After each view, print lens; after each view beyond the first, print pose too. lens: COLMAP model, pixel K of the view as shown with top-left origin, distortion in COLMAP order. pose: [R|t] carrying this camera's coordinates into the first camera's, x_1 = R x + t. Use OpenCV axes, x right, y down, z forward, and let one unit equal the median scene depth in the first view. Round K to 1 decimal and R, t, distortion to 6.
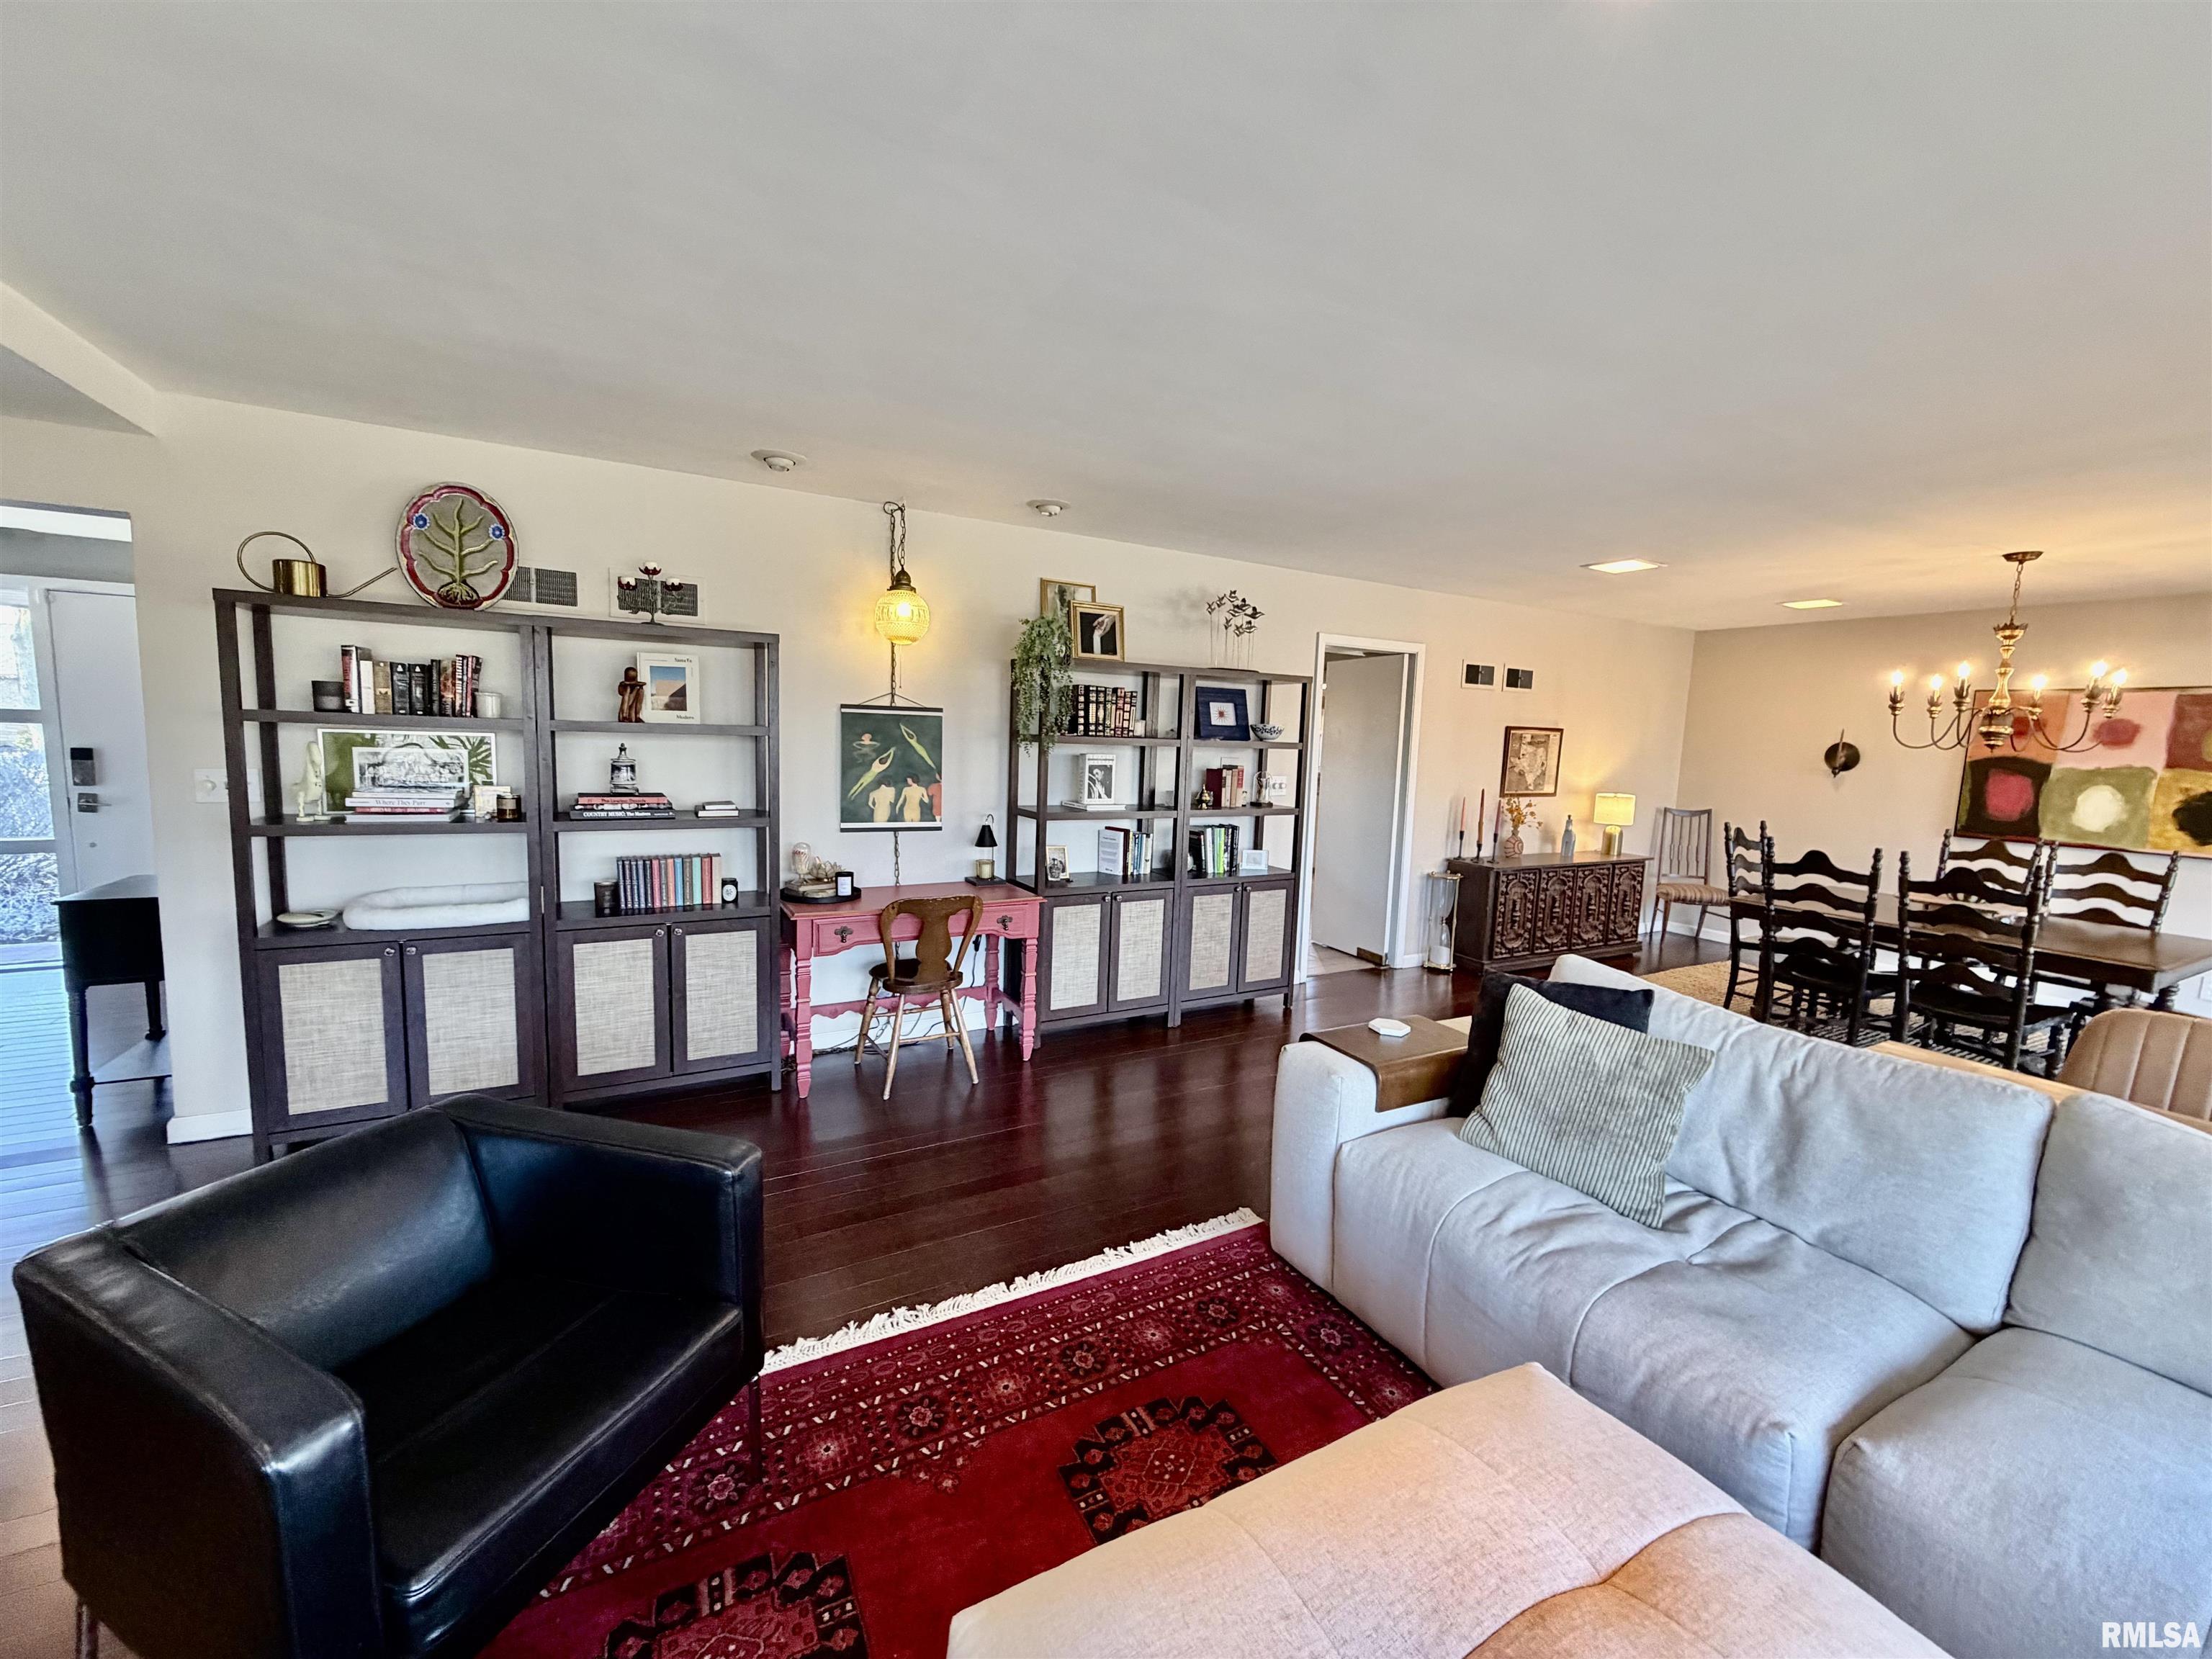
lens RADIAL K [[883.6, 0, 1093.5], [0, 883.6, 830.2], [0, 0, 1]] dist [0.000757, -0.000036]
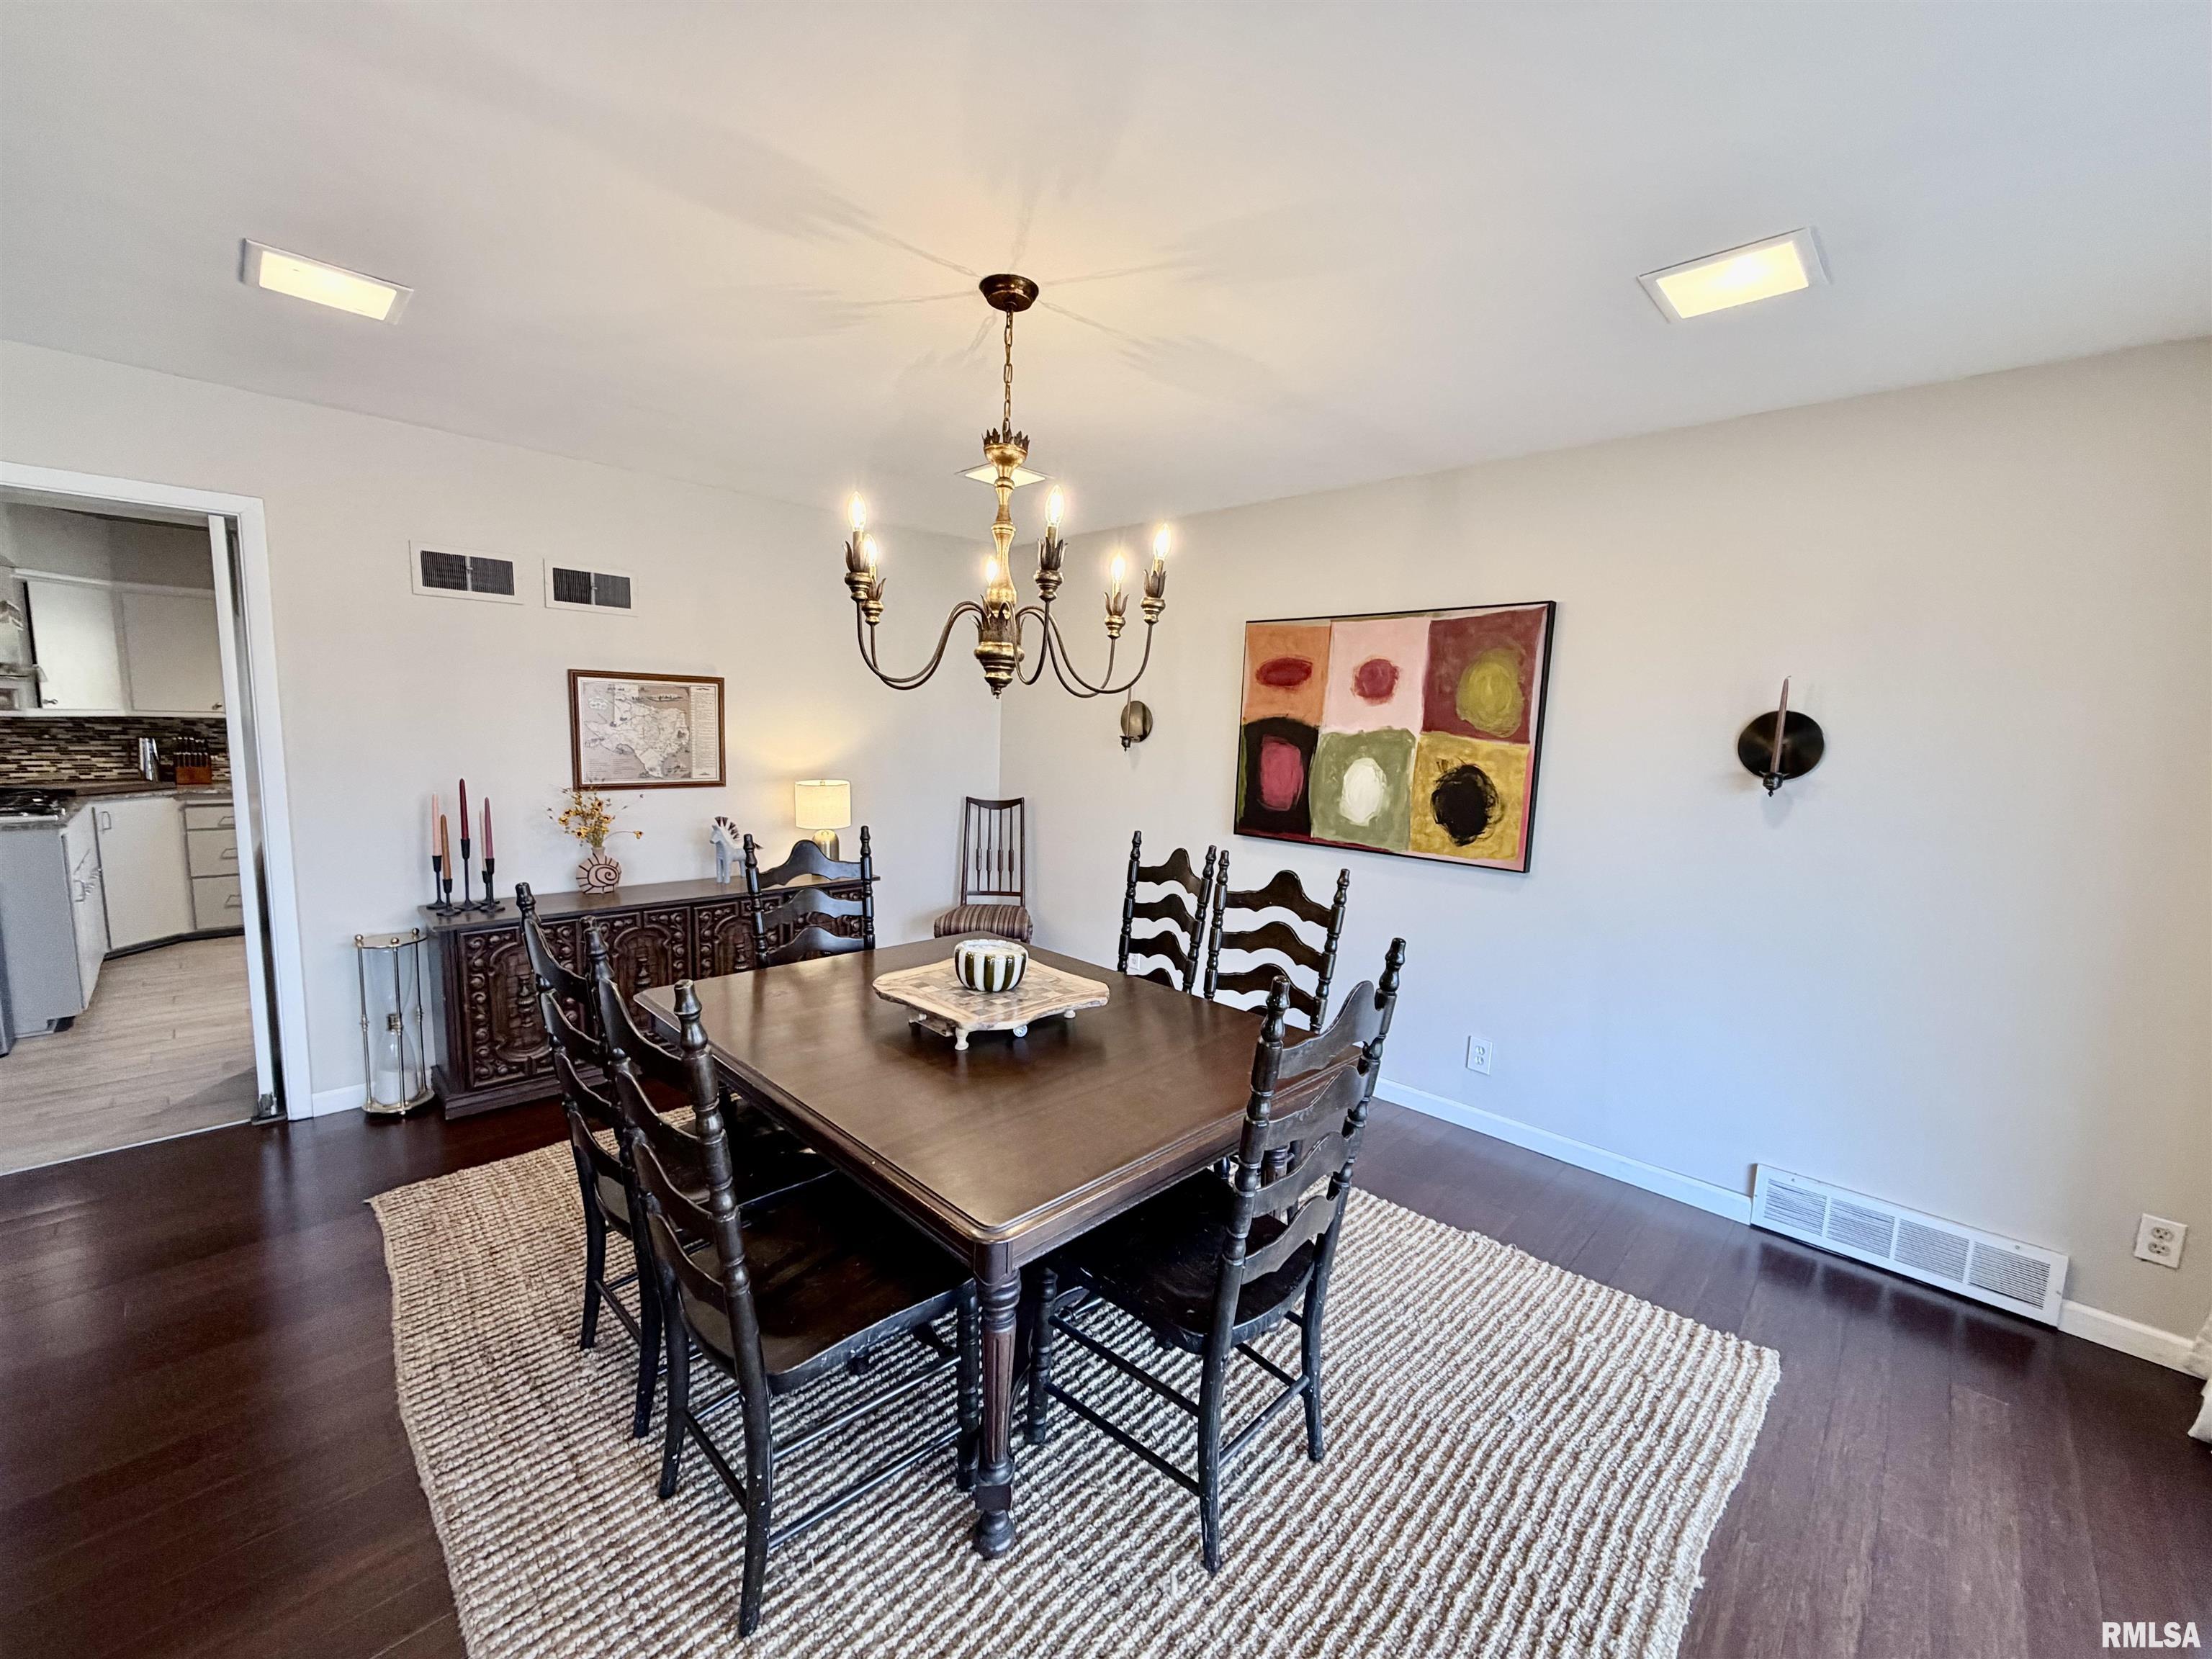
lens RADIAL K [[884.0, 0, 1106.0], [0, 884.0, 829.5], [0, 0, 1]] dist [-0.017639, 0.008398]
pose [[0.959760, -0.035049, 0.278625, 0.750654], [0.030791, 0.999333, 0.019644, -0.014884], [-0.279128, -0.010275, 0.960199, 0.400708]]
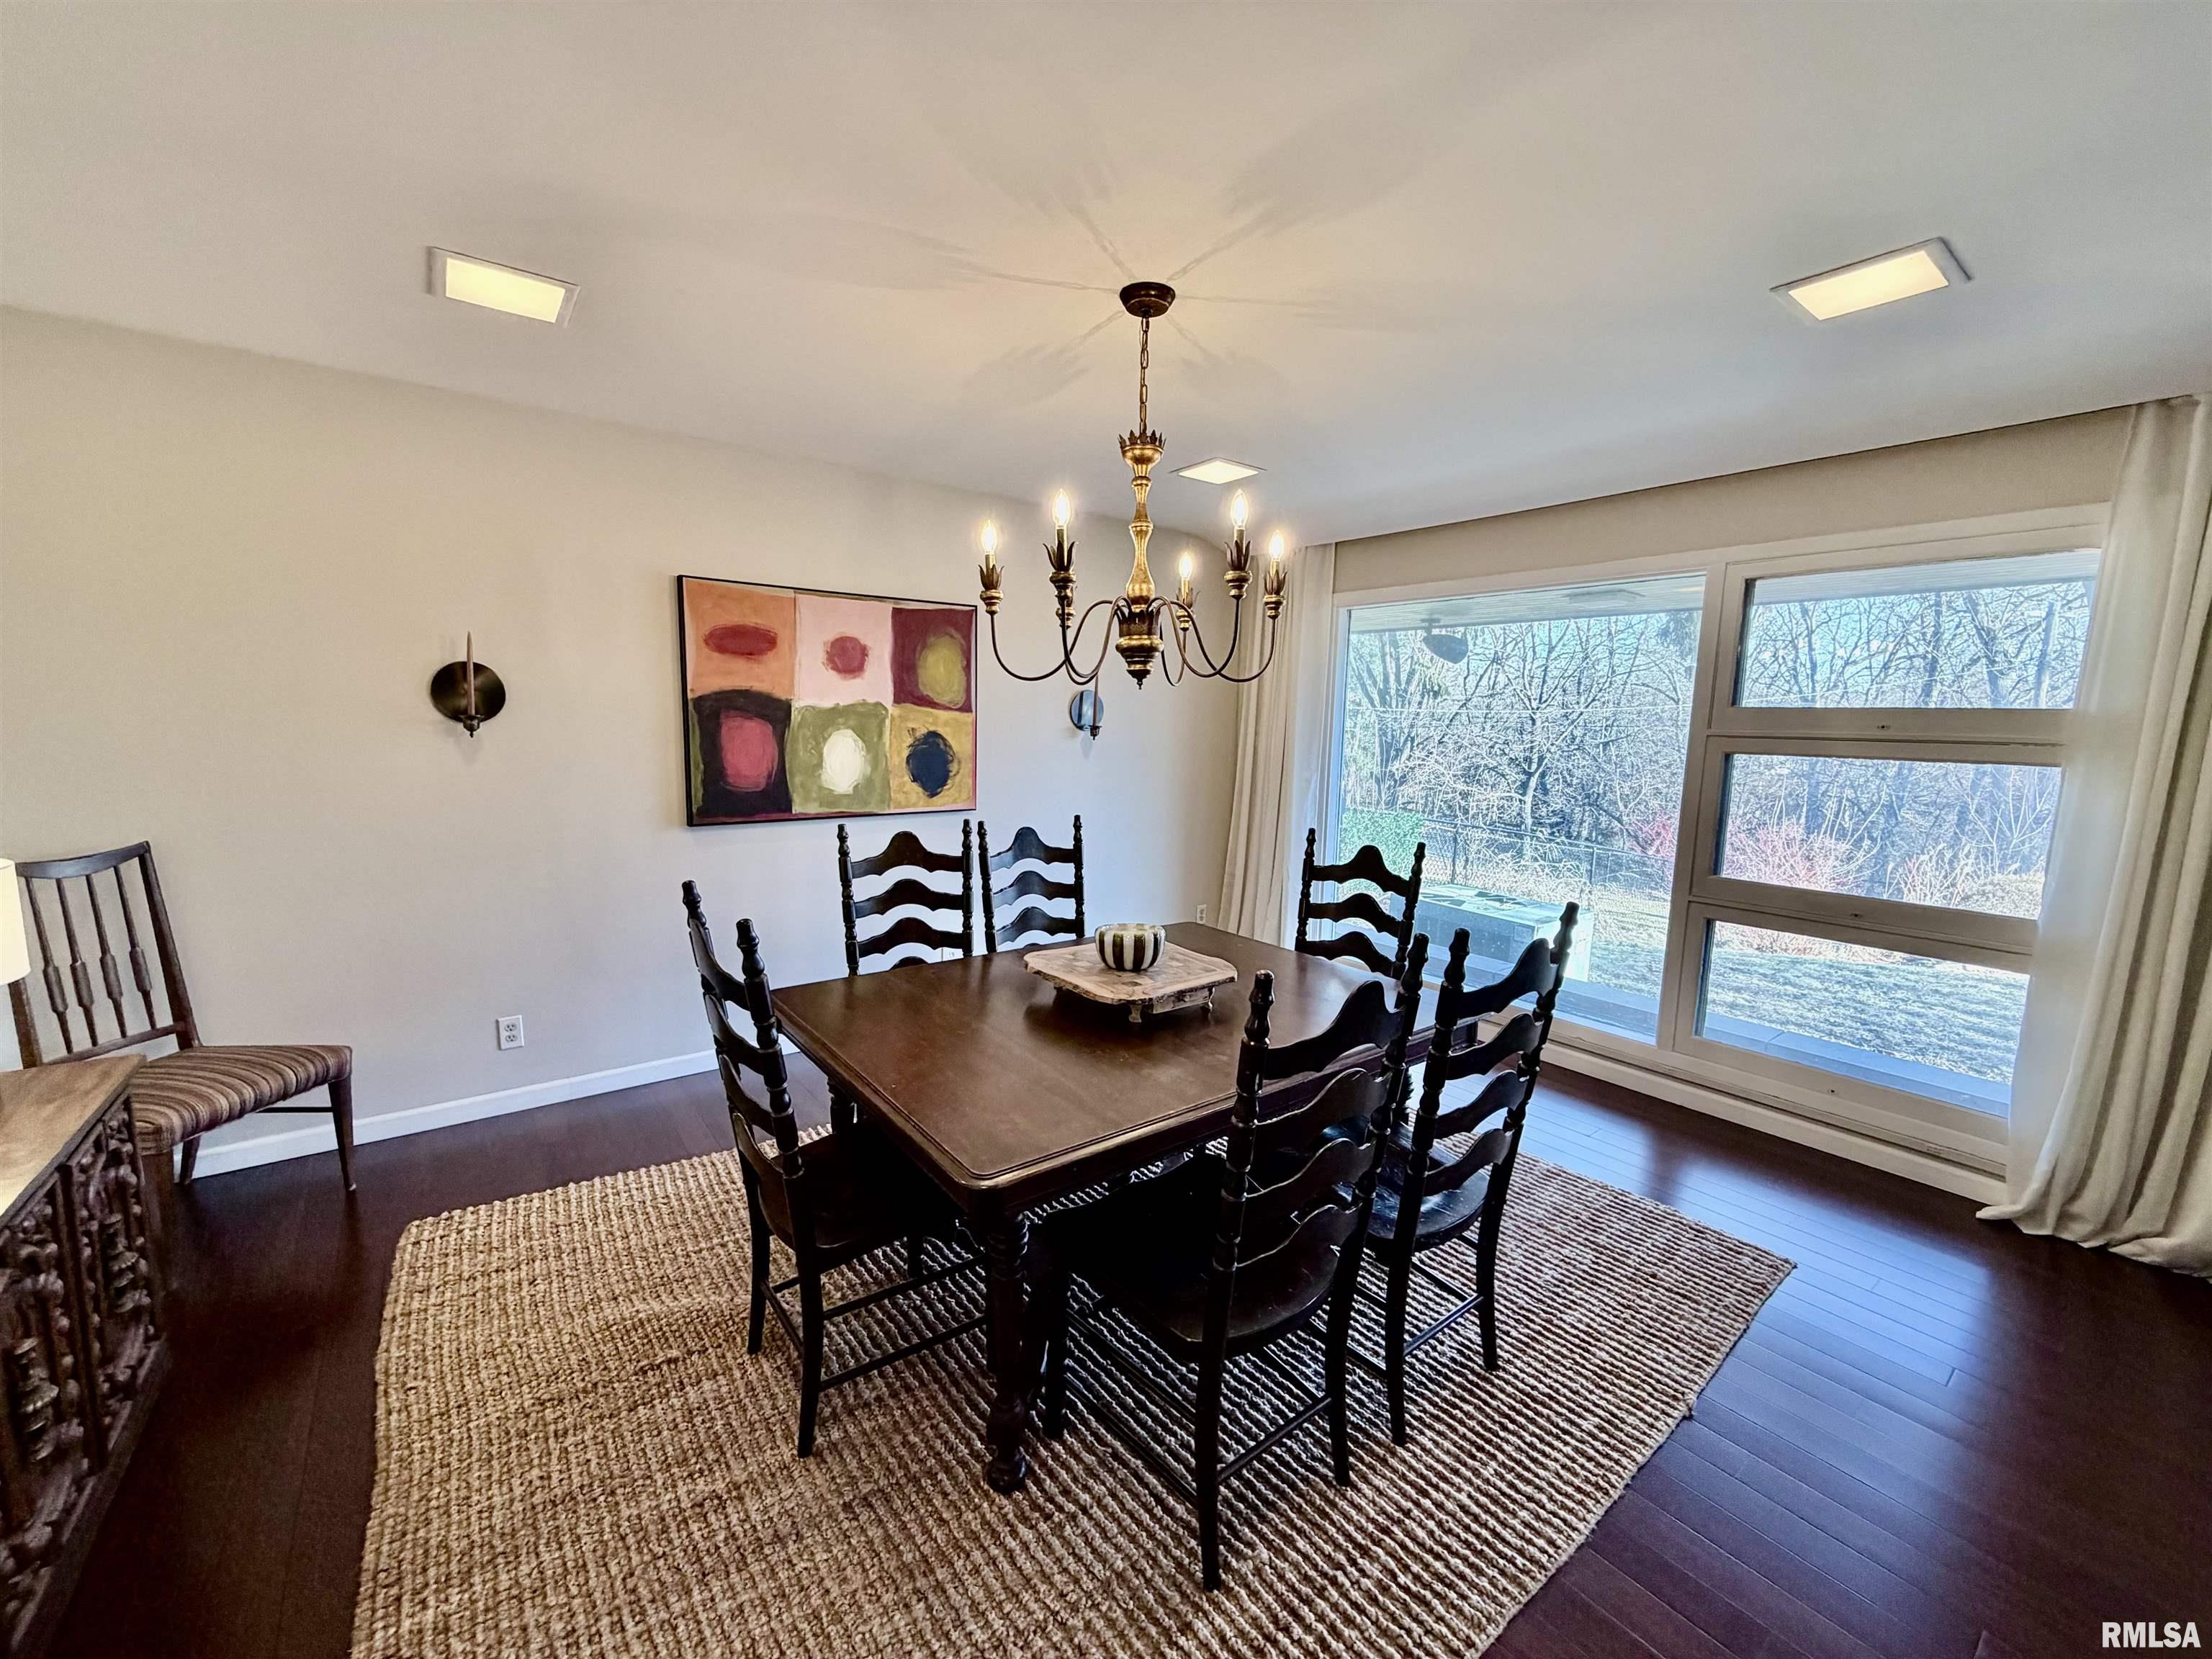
lens RADIAL K [[883.6, 0, 1093.5], [0, 883.6, 830.2], [0, 0, 1]] dist [0.000757, -0.000036]
pose [[-0.133711, -0.167623, 0.976741, 0.394317], [0.085557, 0.979959, 0.179888, -0.081201], [-0.987320, 0.107620, -0.116690, 0.882174]]
